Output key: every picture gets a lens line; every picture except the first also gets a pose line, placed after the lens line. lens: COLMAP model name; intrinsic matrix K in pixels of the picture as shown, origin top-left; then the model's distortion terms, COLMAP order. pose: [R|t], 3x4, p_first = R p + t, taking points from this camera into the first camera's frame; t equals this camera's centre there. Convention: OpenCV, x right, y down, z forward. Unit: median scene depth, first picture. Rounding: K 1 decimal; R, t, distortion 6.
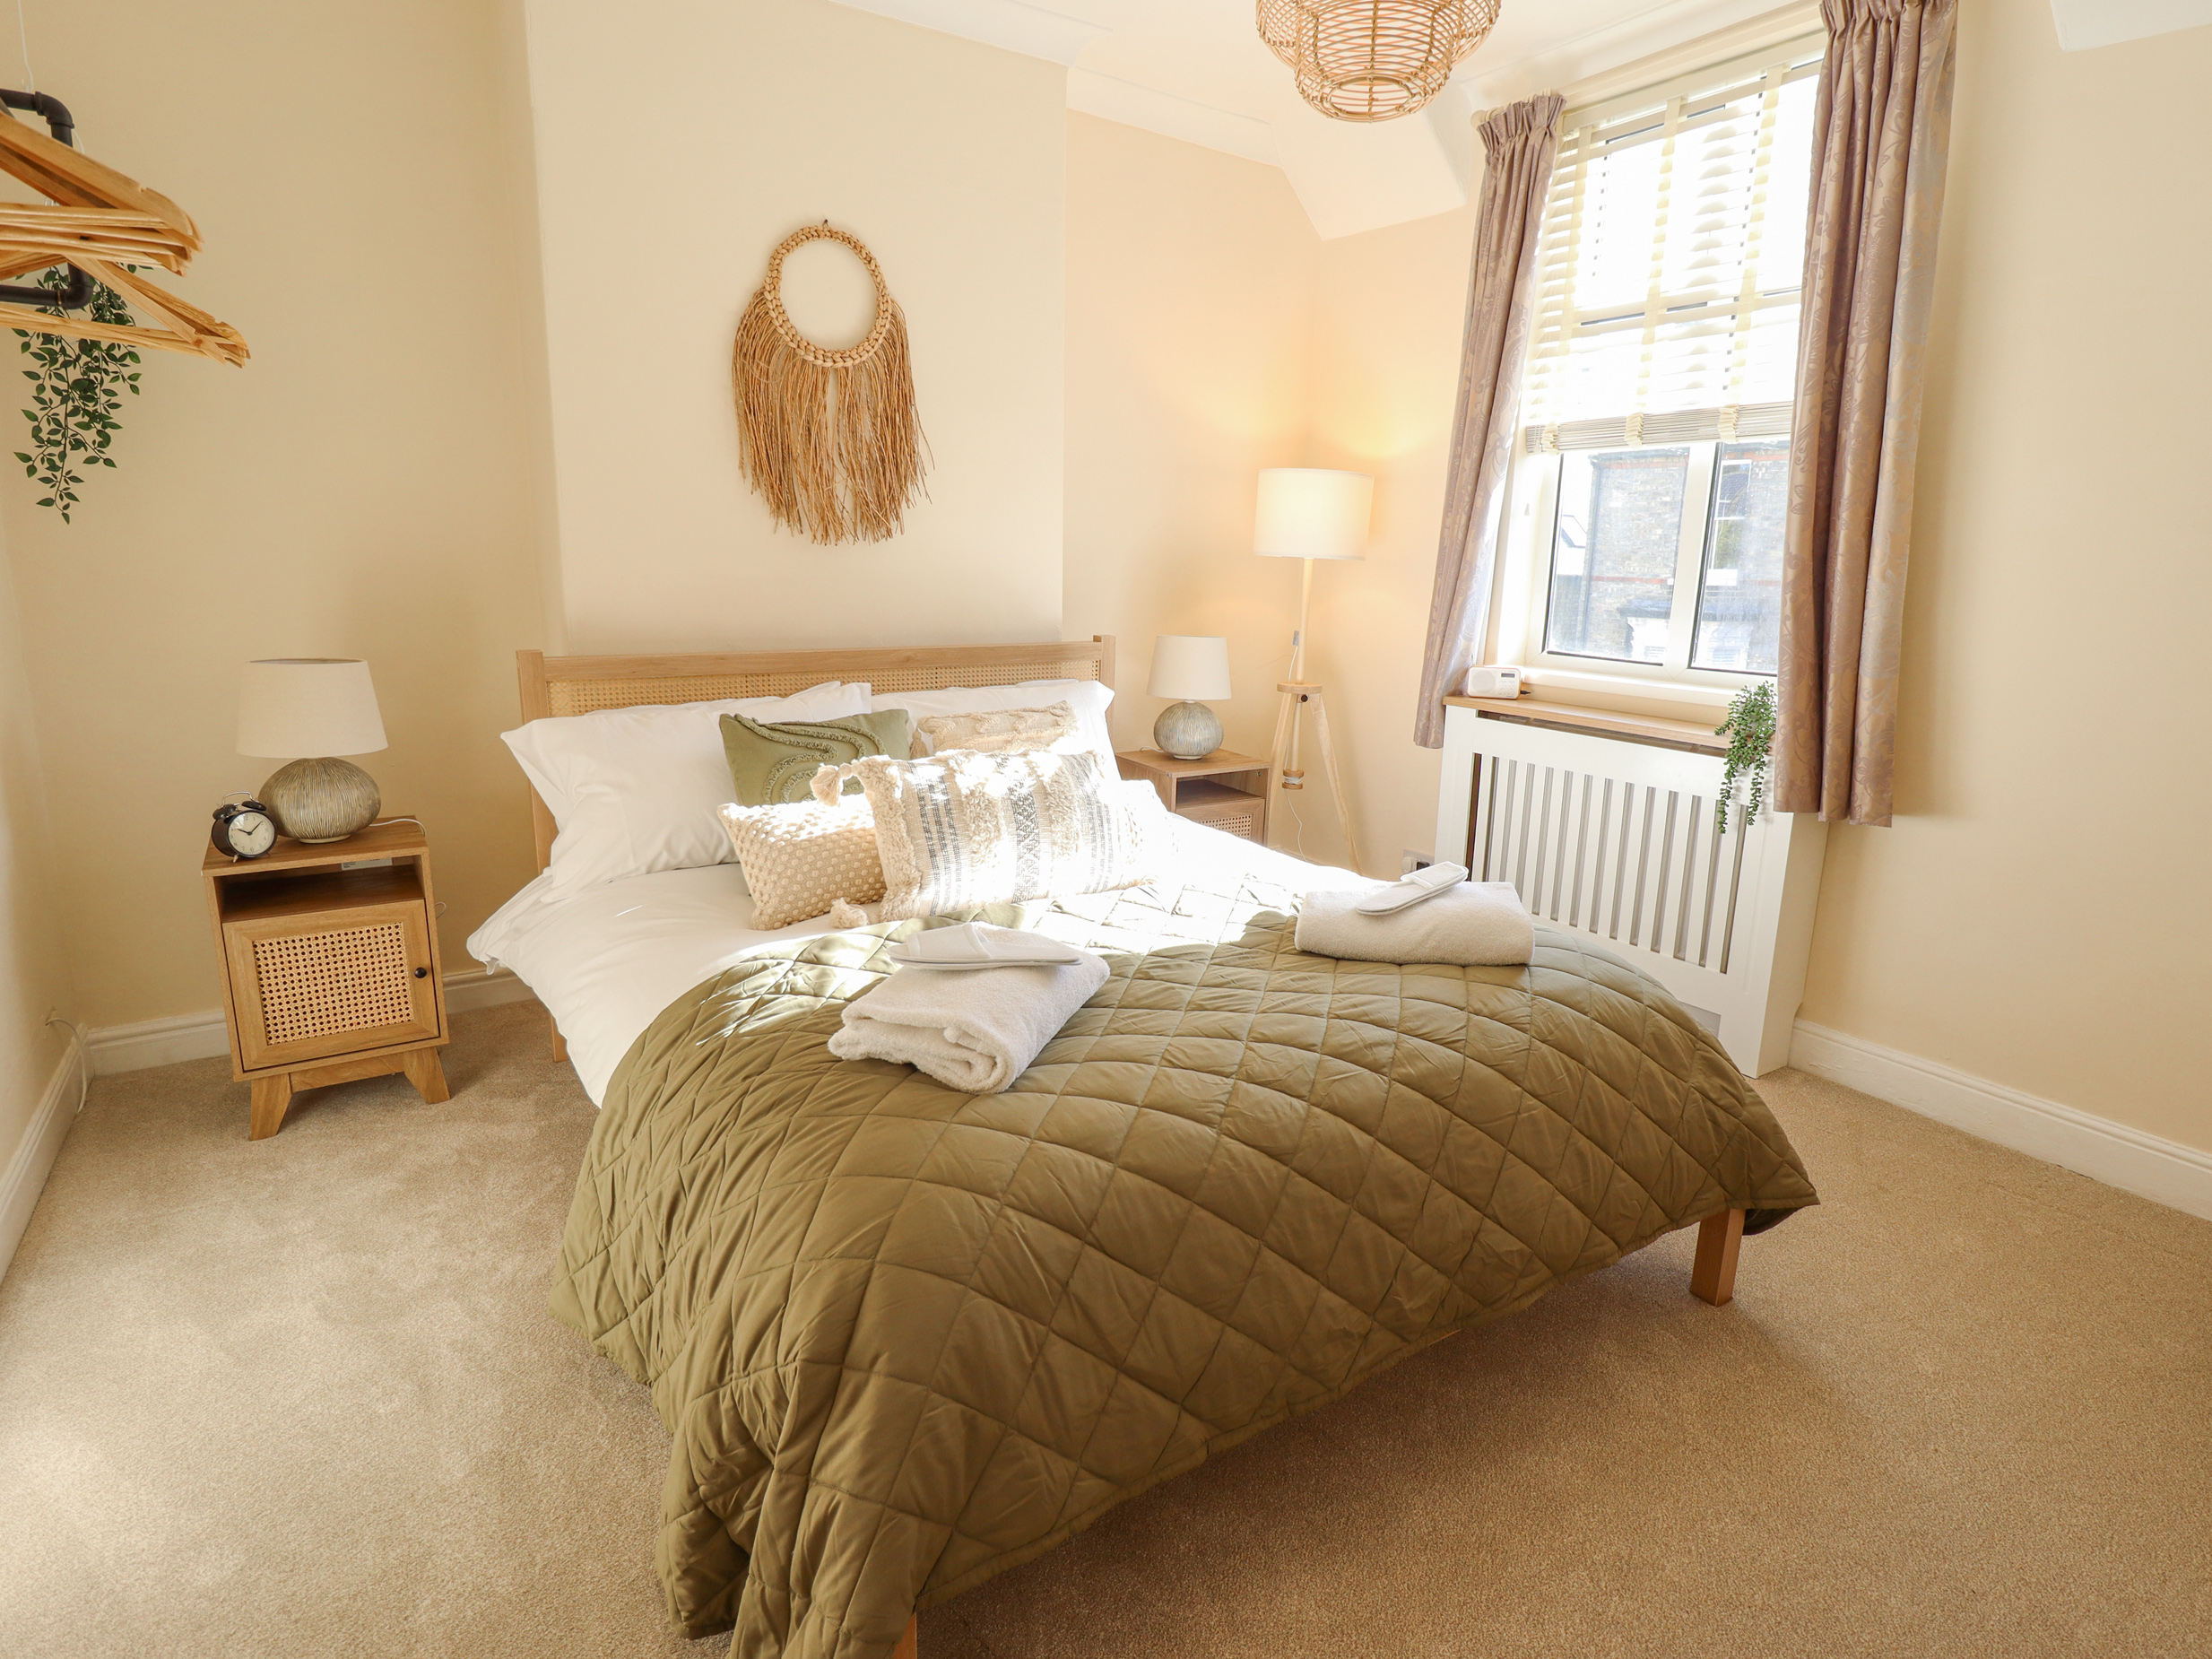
lens RADIAL K [[1199.8, 0, 1126.9], [0, 1199.8, 811.6], [0, 0, 1]] dist [0.002459, -0.016239]
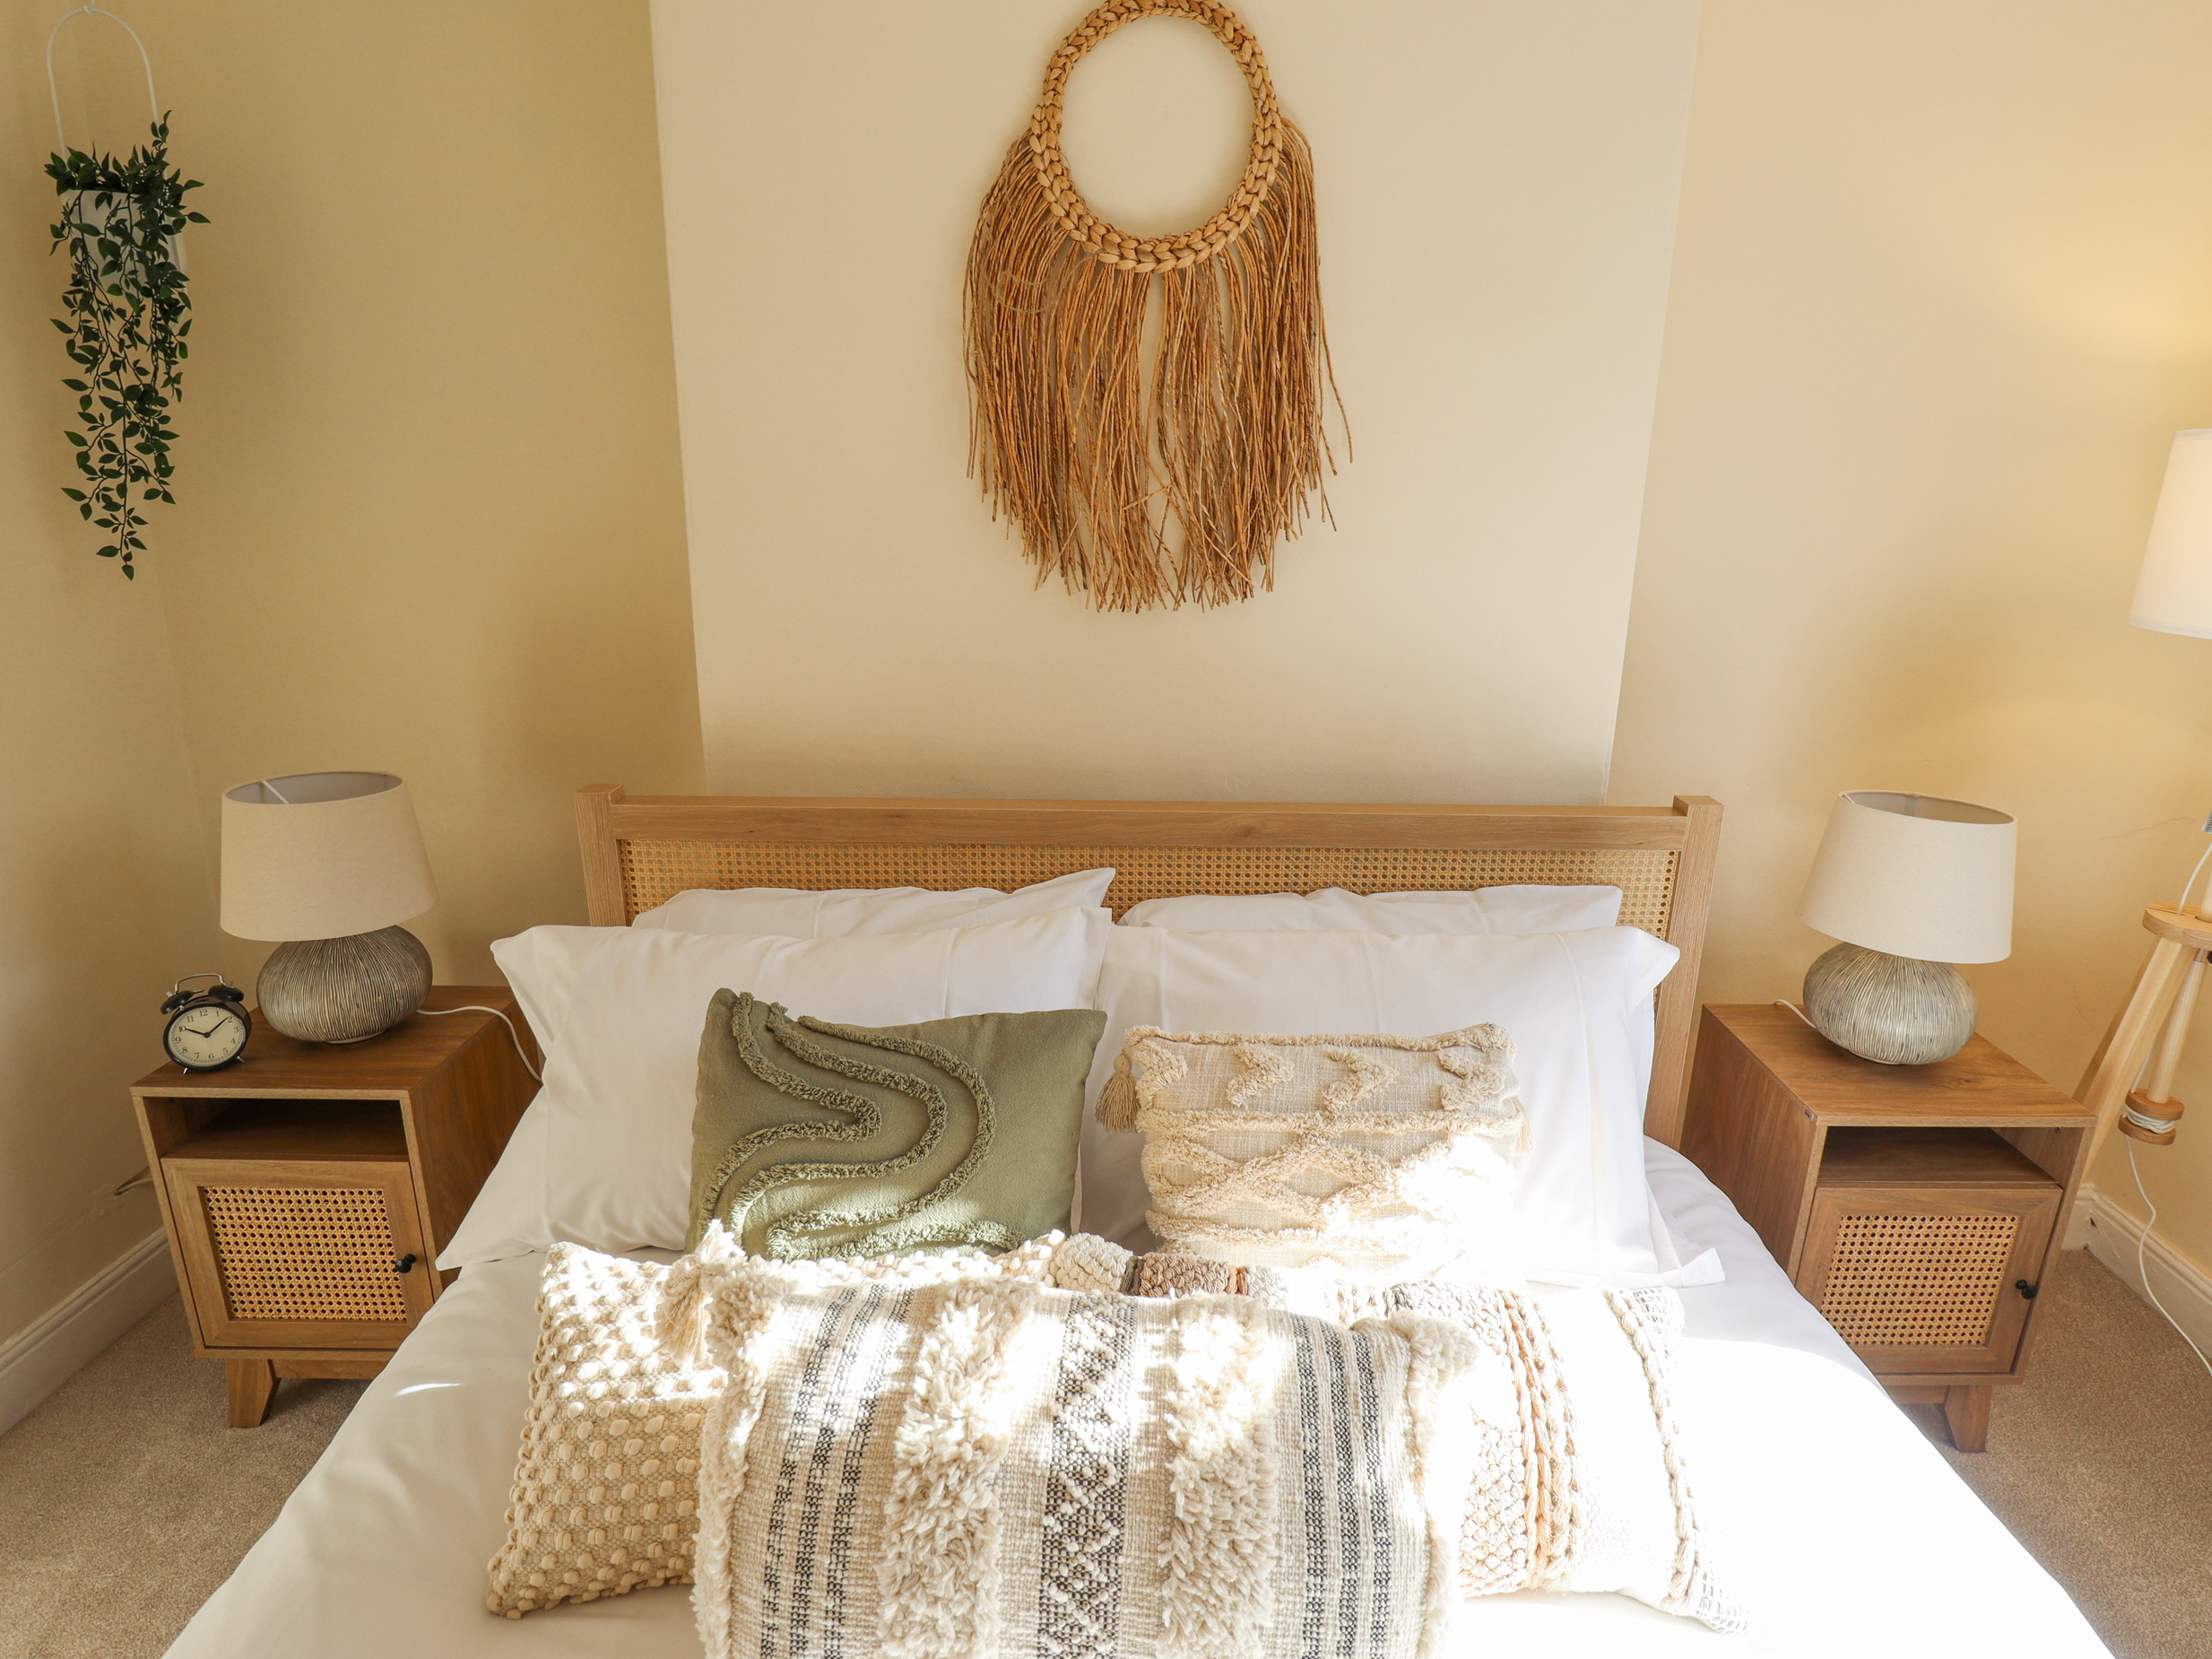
lens RADIAL K [[1160.6, 0, 1140.7], [0, 1160.6, 816.1], [0, 0, 1]] dist [0.006881, -0.017294]
pose [[0.831963, 0.139194, -0.537087, 0.064637], [-0.113591, 0.990246, 0.080681, -0.219214], [0.543078, -0.006115, 0.839660, 0.709692]]
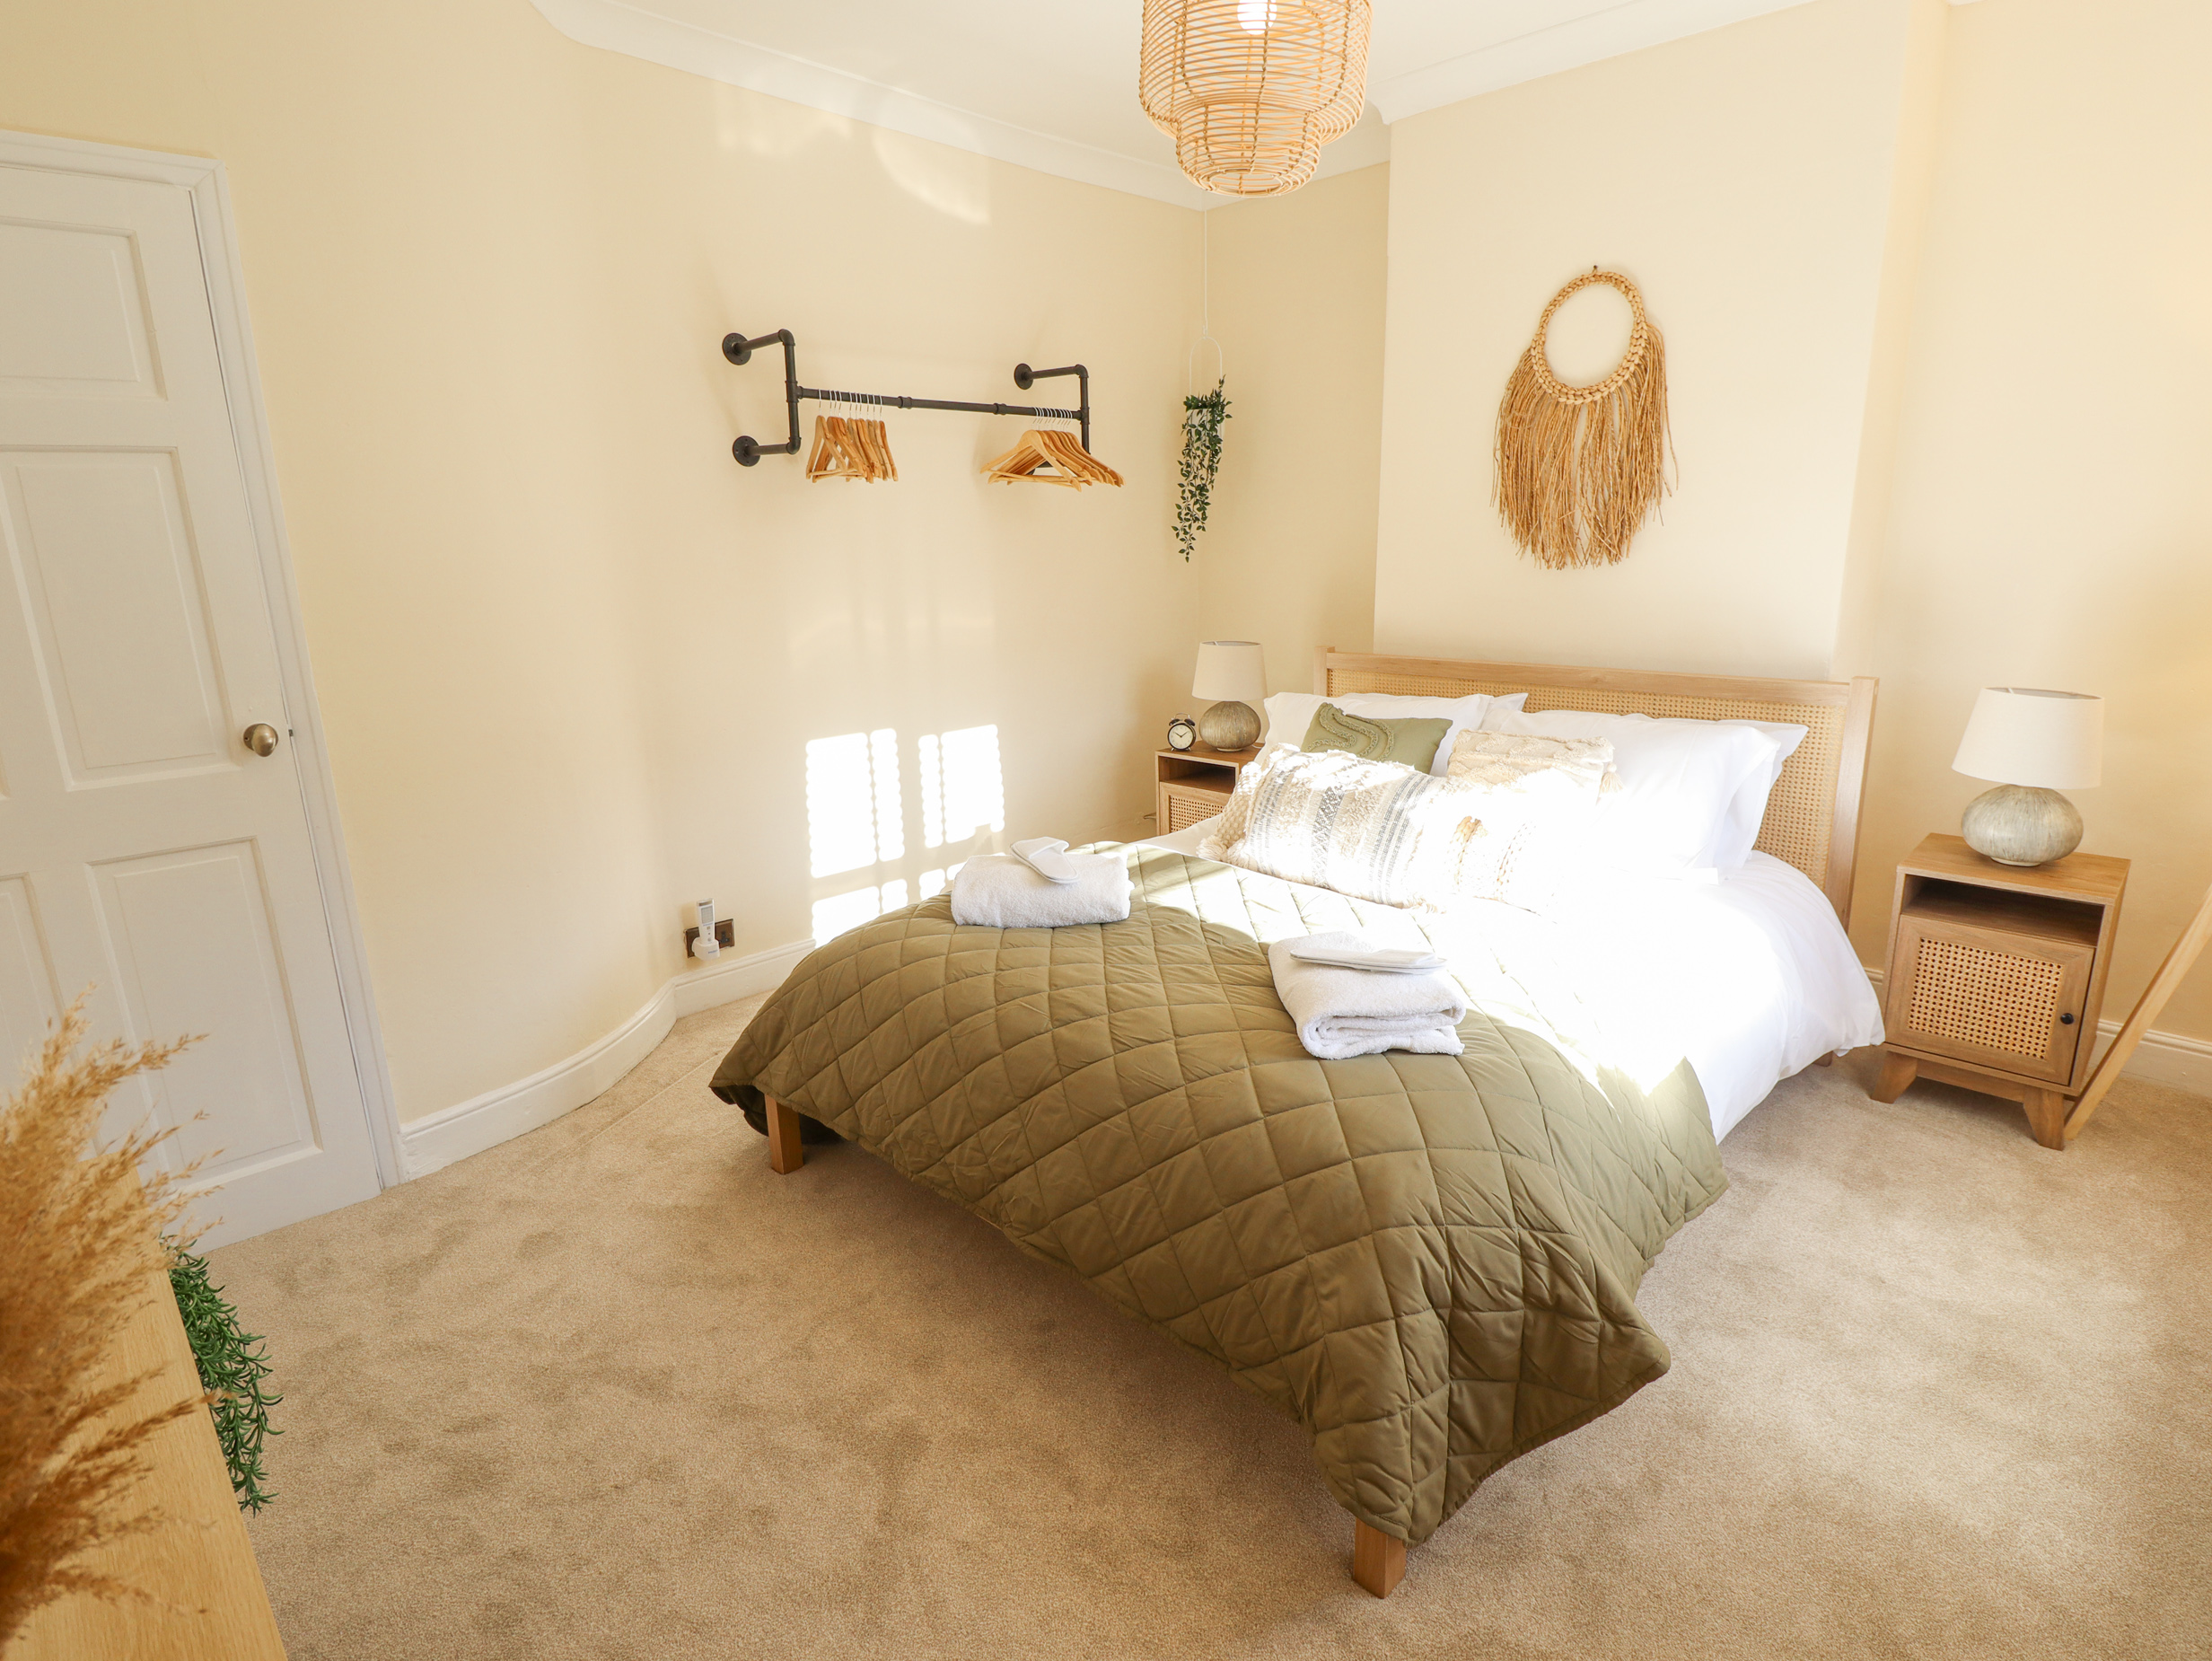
lens RADIAL K [[1160.6, 0, 1140.7], [0, 1160.6, 817.1], [0, 0, 1]] dist [0.006881, -0.017294]
pose [[0.216513, 0.205331, -0.954443, 0.909503], [-0.181530, 0.969051, 0.167294, -0.141554], [0.959254, 0.137038, 0.247086, 0.514641]]
